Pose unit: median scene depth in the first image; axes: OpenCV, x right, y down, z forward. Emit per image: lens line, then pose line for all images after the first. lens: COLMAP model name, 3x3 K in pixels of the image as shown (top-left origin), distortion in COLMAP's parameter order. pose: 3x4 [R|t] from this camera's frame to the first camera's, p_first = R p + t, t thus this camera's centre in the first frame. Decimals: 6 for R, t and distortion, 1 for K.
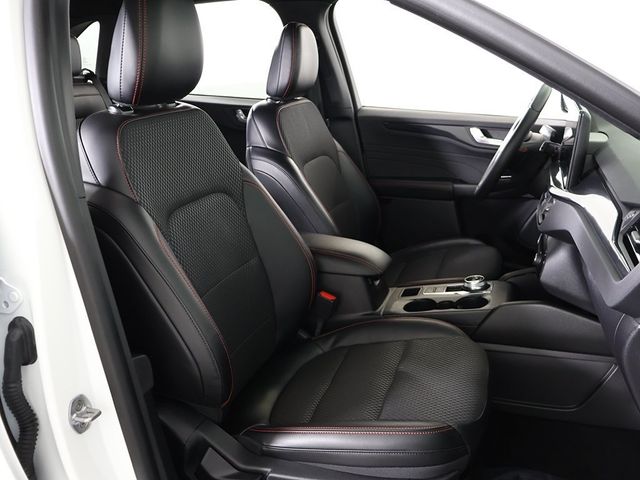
lens RADIAL K [[609.0, 0, 320.0], [0, 609.0, 240.0], [0, 0, 1]] dist [-0.000920, 0.003223]
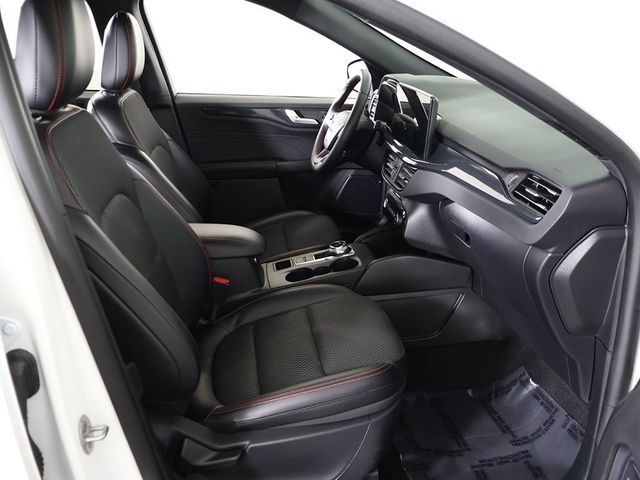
lens RADIAL K [[609.0, 0, 320.0], [0, 609.0, 240.0], [0, 0, 1]] dist [-0.000920, 0.003223]
pose [[0.896886, -0.141592, 0.418984, -0.256889], [0.124470, 0.989885, 0.068079, -0.026363], [-0.424386, -0.008908, 0.905438, -0.024913]]
